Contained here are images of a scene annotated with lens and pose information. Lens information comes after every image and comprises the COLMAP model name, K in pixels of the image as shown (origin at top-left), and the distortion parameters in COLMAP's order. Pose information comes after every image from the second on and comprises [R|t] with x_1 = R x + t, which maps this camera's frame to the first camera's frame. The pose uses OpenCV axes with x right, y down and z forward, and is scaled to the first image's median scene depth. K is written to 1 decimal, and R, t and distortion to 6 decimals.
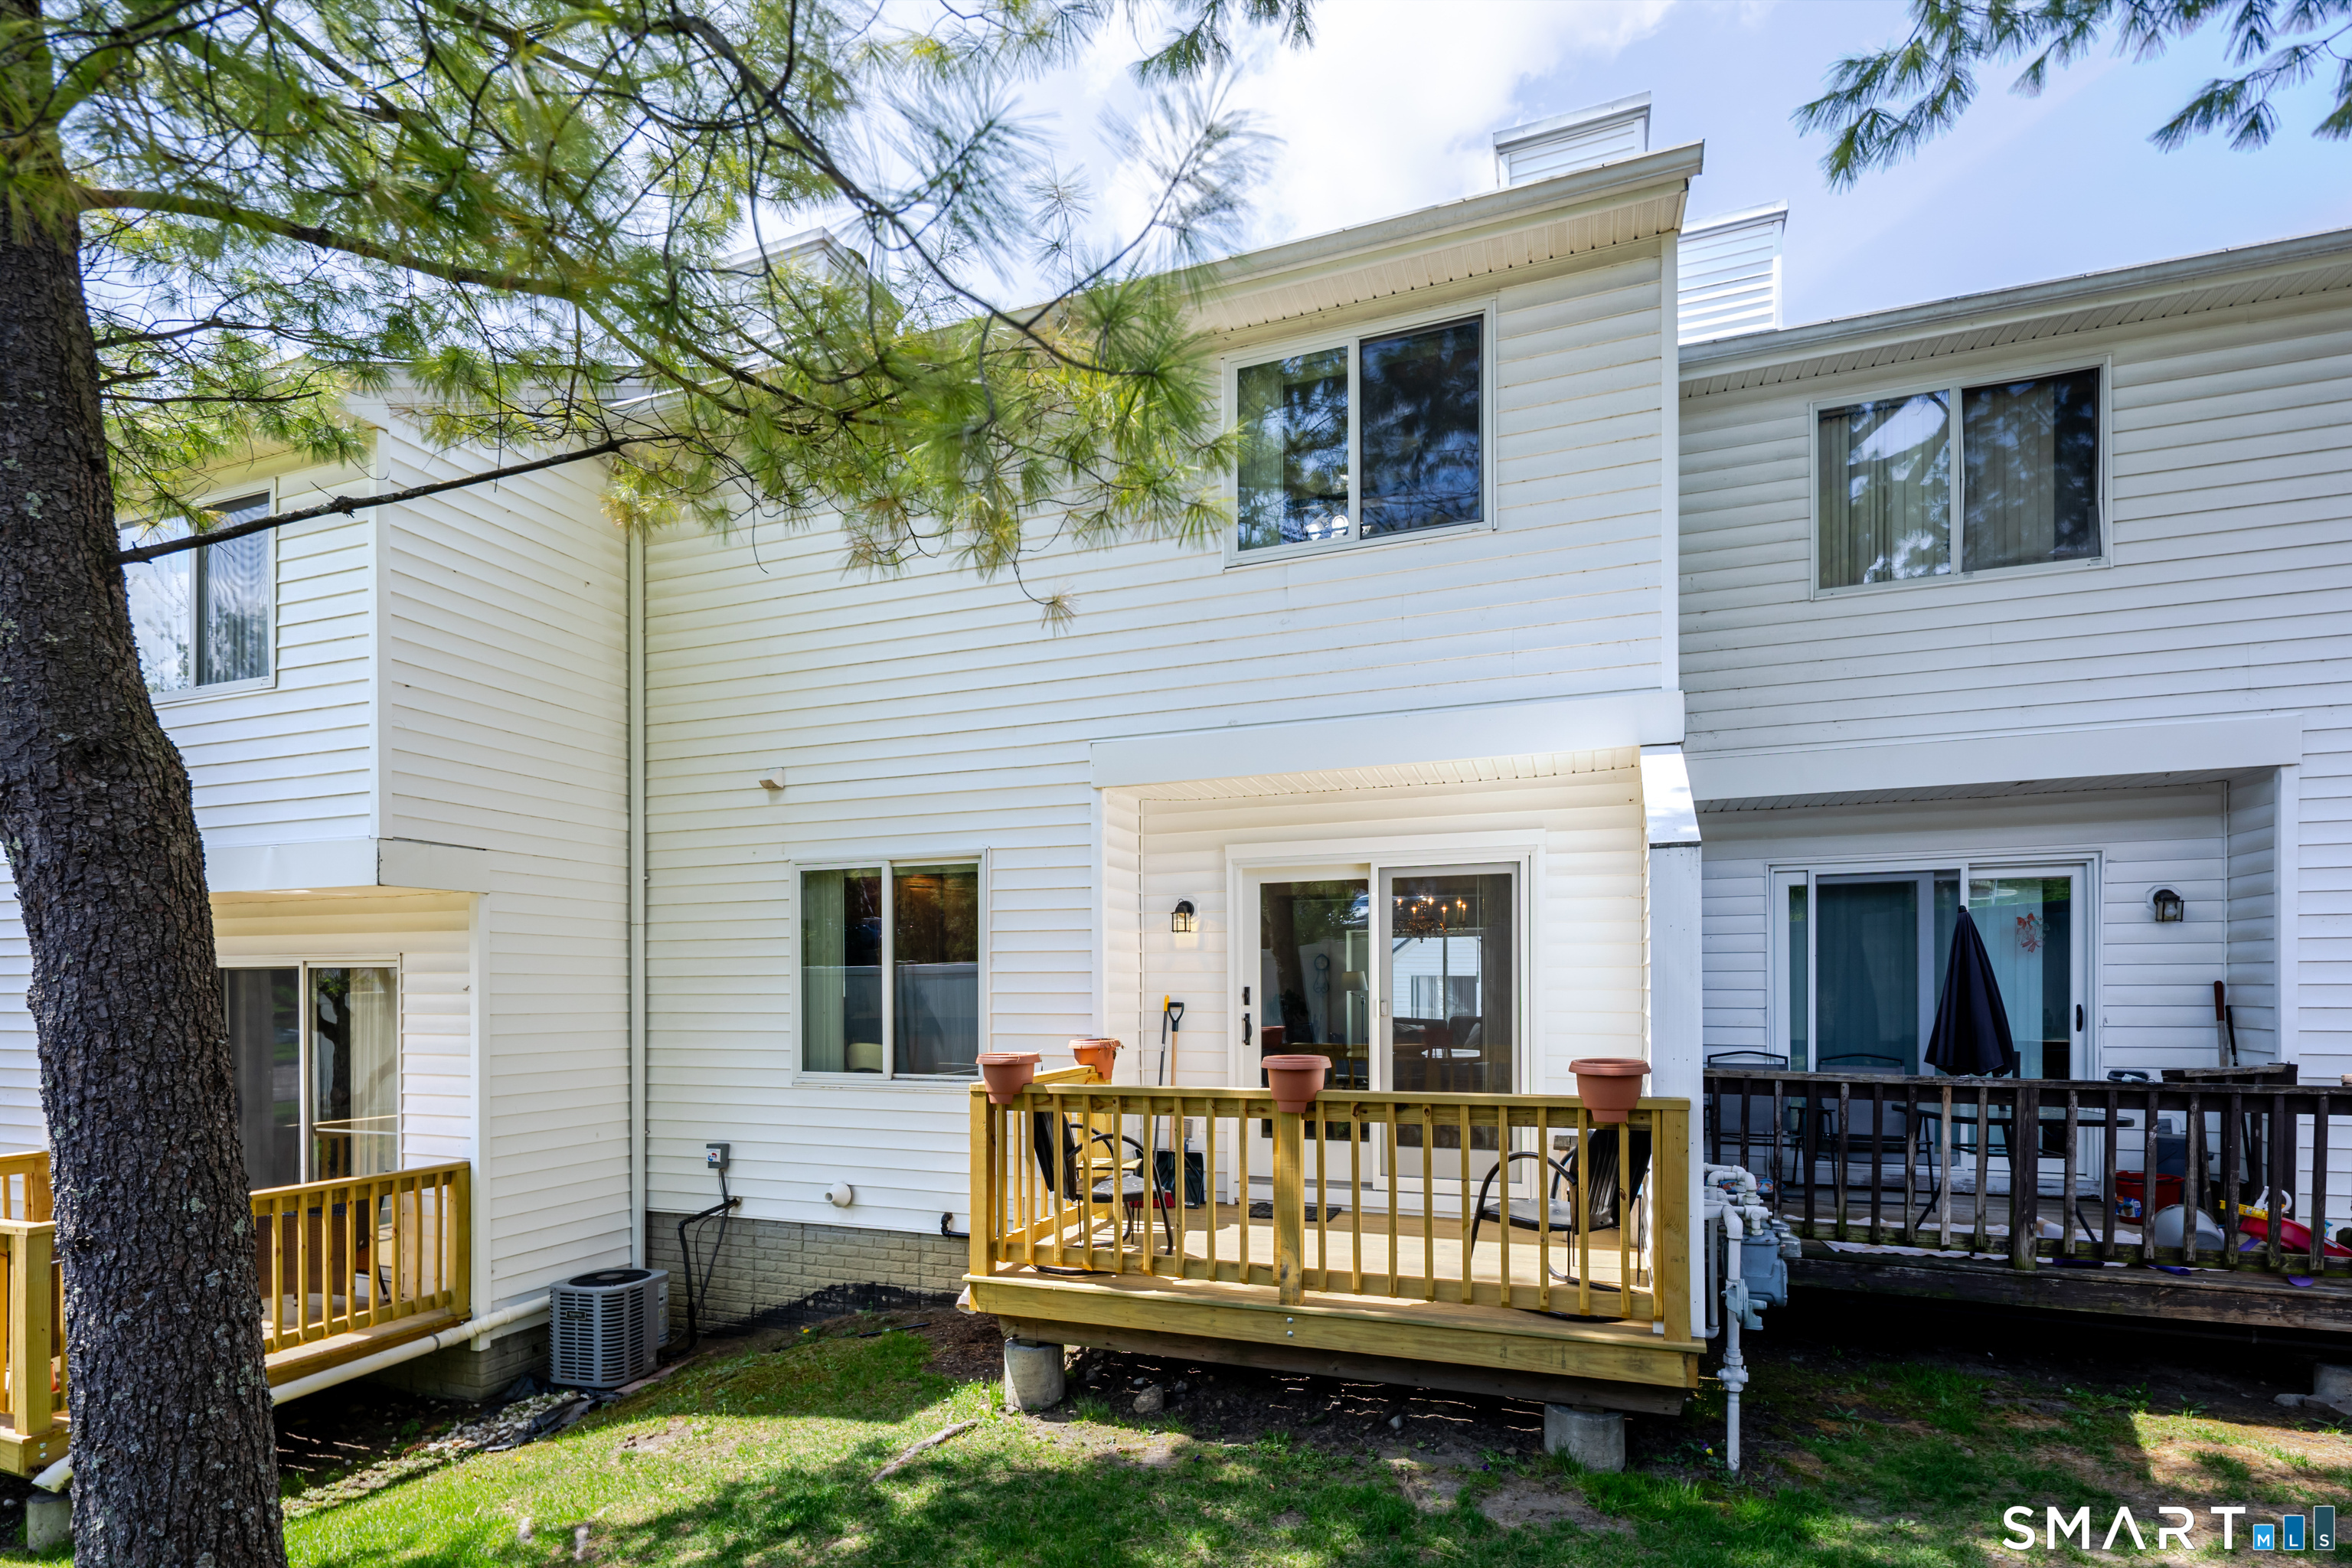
lens RADIAL K [[1142.5, 0, 1179.0], [0, 1142.5, 783.7], [0, 0, 1]] dist [0.000685, -0.001948]
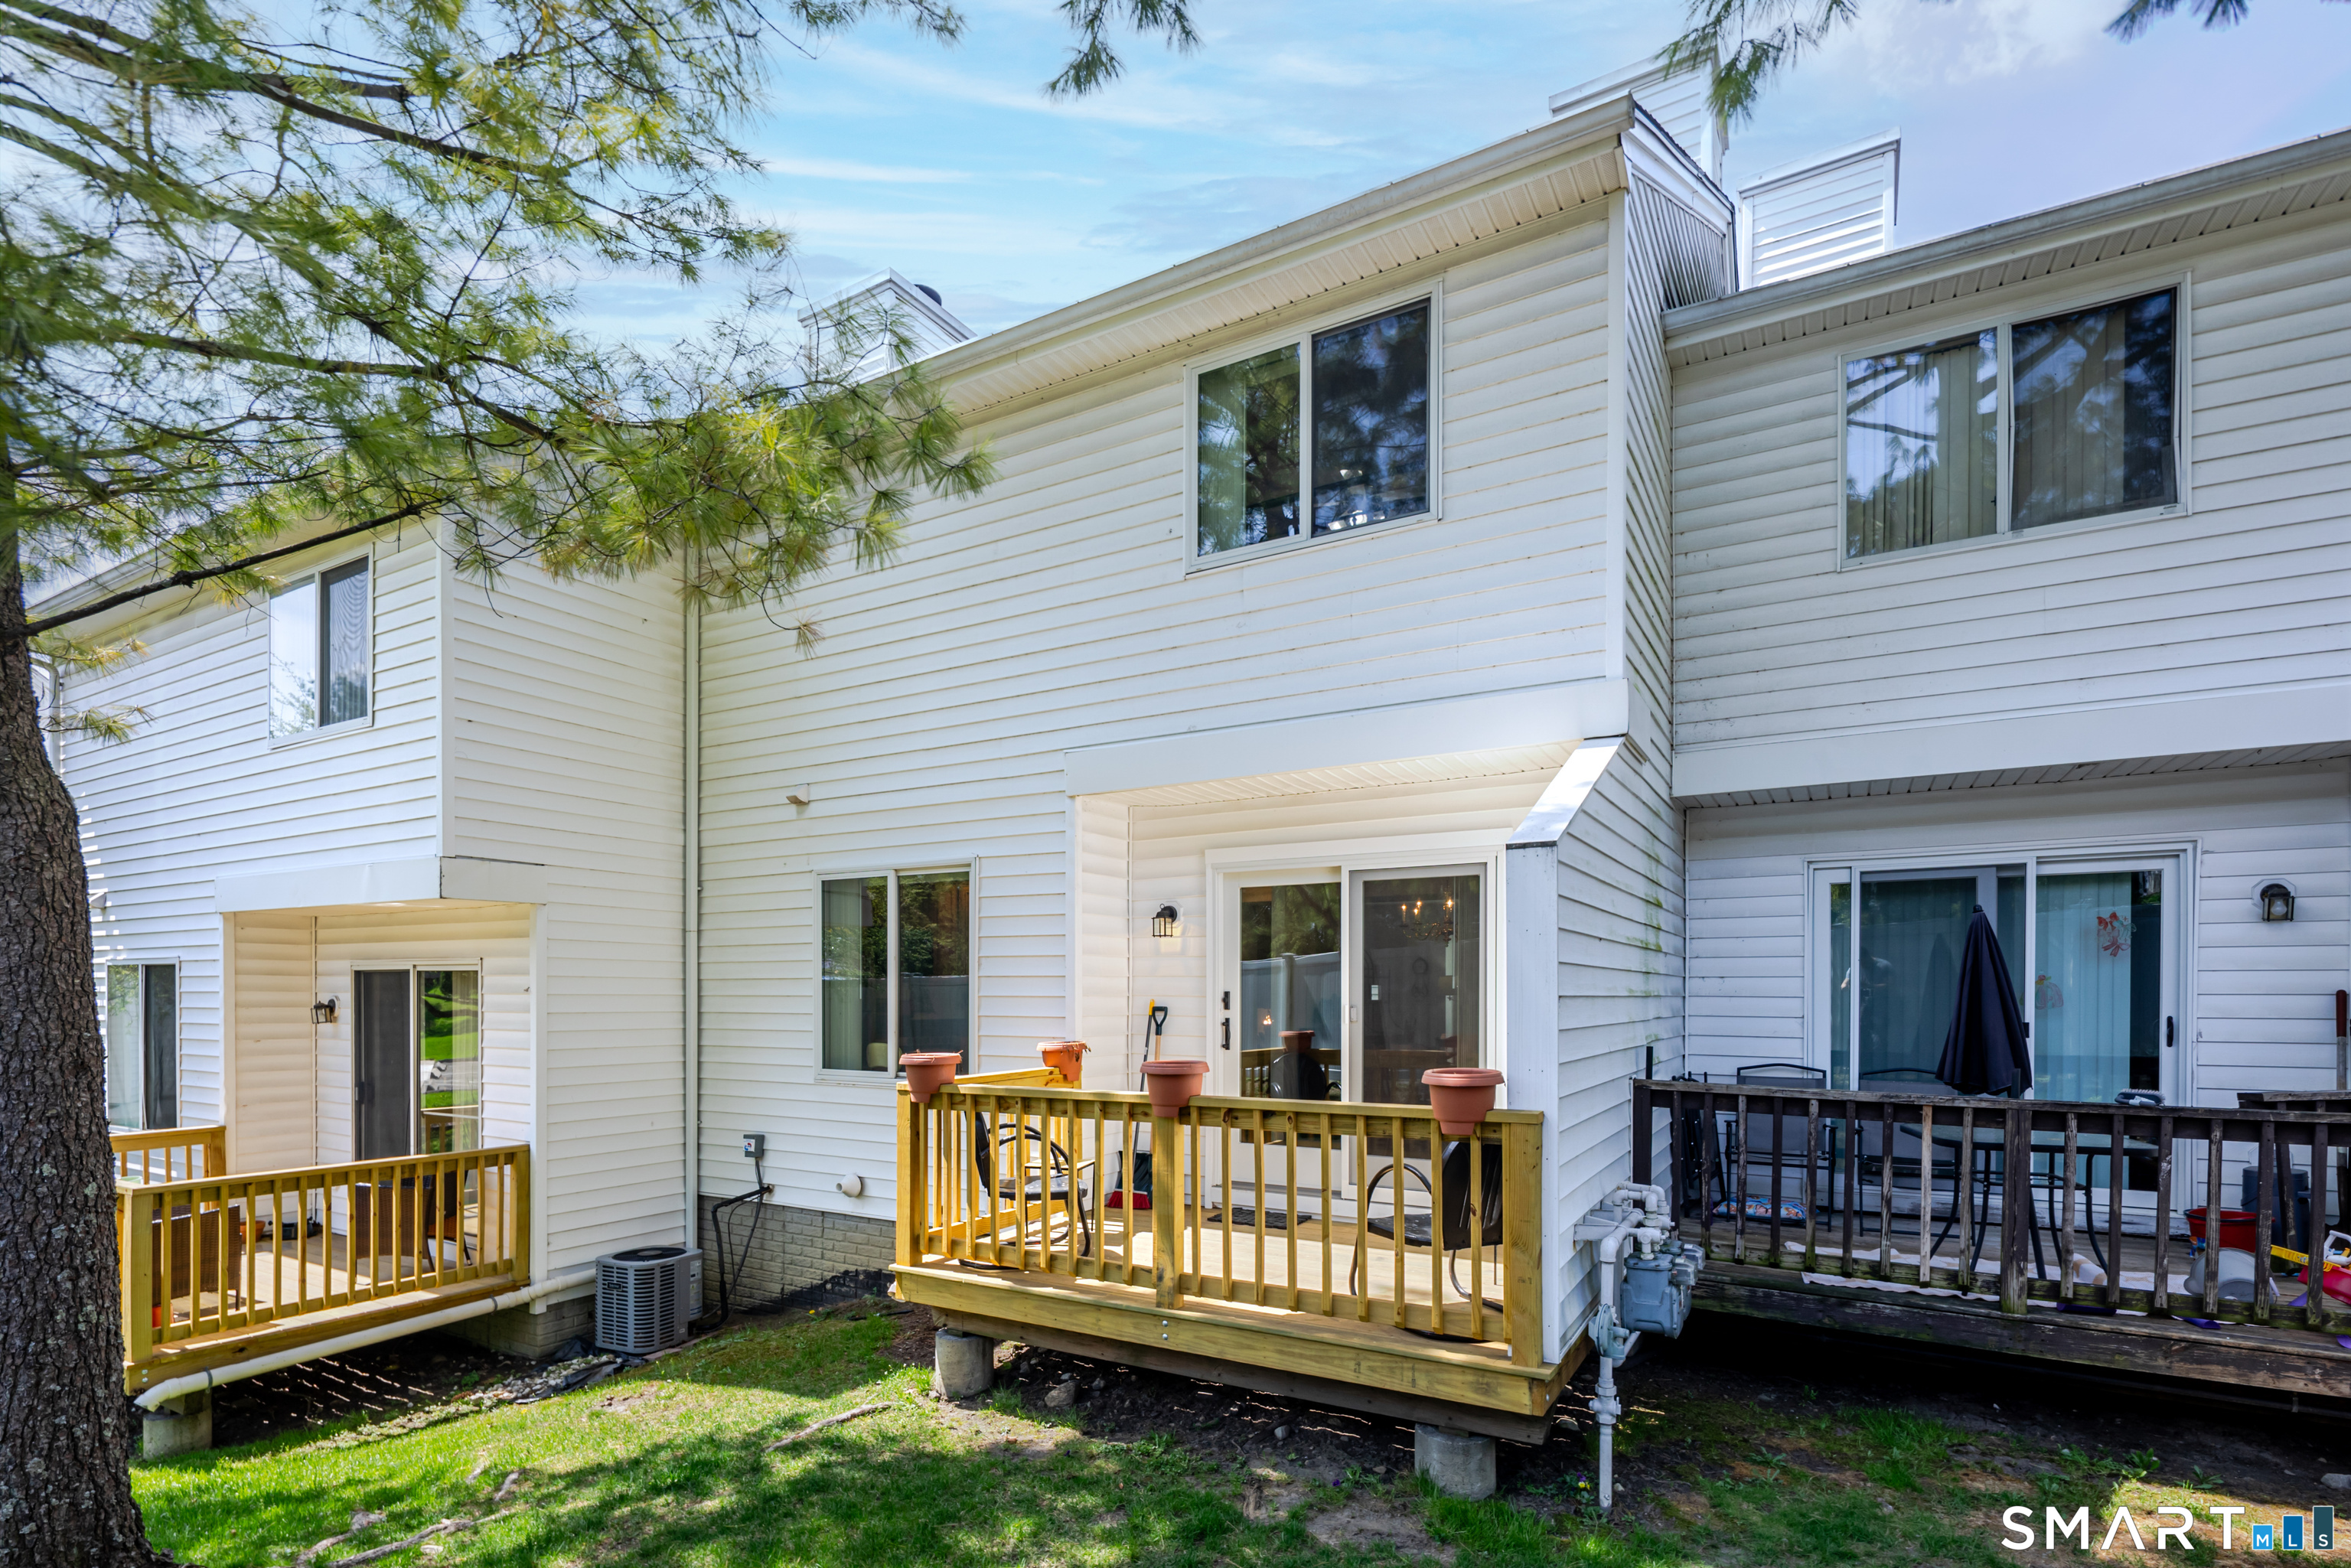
lens RADIAL K [[1142.0, 0, 1169.7], [0, 1142.0, 790.7], [0, 0, 1]] dist [0.000685, -0.001948]
pose [[0.984960, -0.025037, -0.170962, 0.202081], [0.025628, 0.999671, 0.001251, -0.000480], [0.170874, -0.005613, 0.985277, 0.008442]]
